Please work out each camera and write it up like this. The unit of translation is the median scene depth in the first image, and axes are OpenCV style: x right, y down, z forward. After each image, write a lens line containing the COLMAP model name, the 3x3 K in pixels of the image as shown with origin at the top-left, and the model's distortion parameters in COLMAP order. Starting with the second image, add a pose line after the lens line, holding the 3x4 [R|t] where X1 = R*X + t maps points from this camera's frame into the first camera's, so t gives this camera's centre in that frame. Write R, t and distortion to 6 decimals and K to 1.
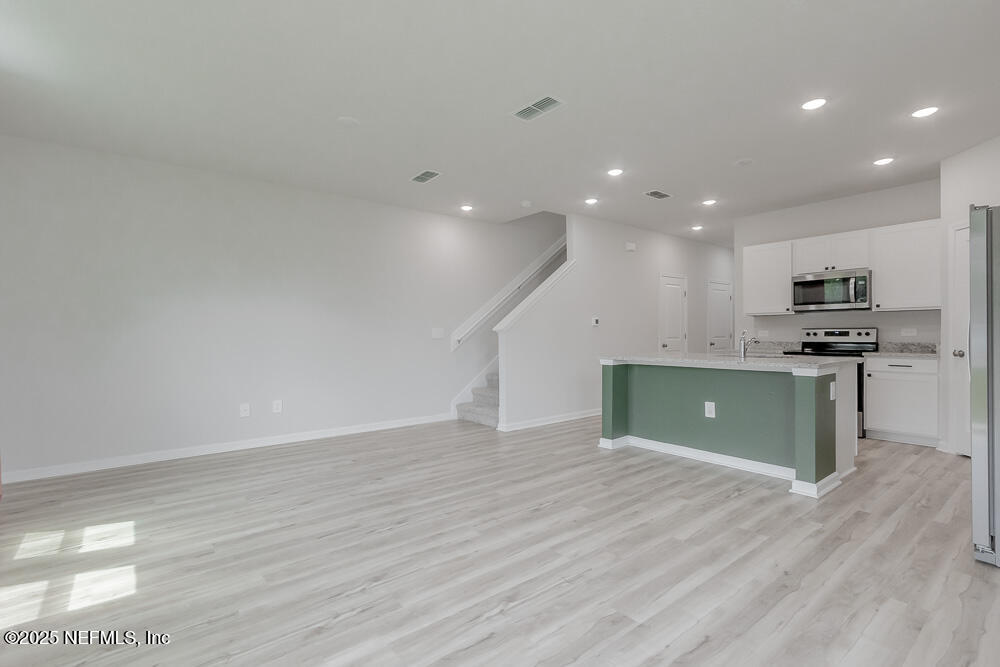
lens RADIAL K [[498.2, 0, 500.4], [0, 498.2, 334.3], [0, 0, 1]] dist [0.018129, -0.000452]
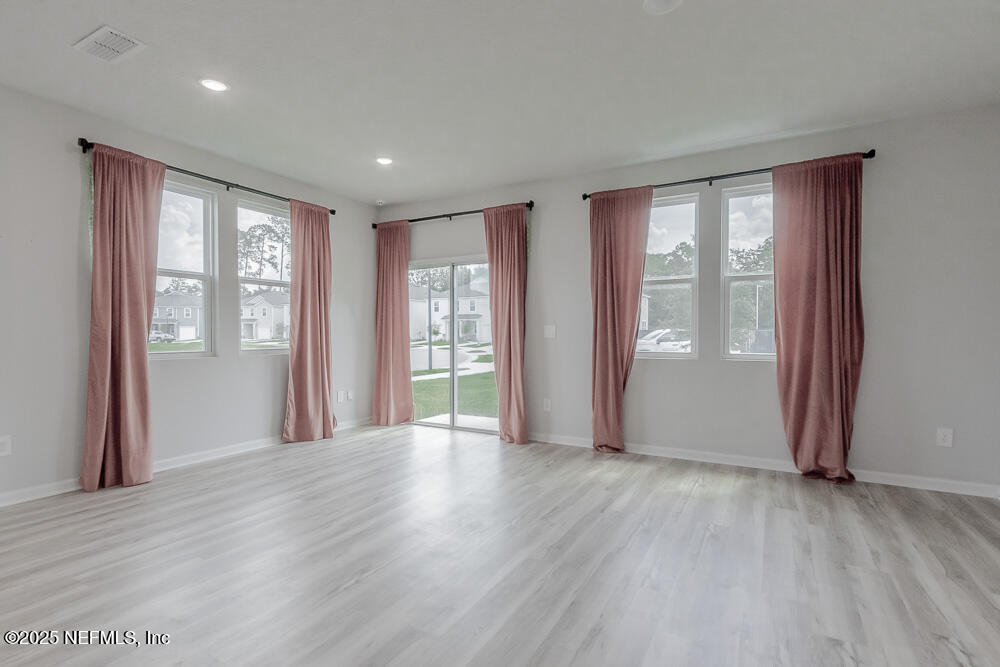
lens RADIAL K [[498.2, 0, 498.7], [0, 498.2, 332.5], [0, 0, 1]] dist [0.018129, -0.000452]
pose [[-0.937261, 0.005228, -0.348589, 0.153817], [0.004800, 0.999986, 0.002091, -0.000259], [0.348595, 0.000287, -0.937274, 1.914177]]
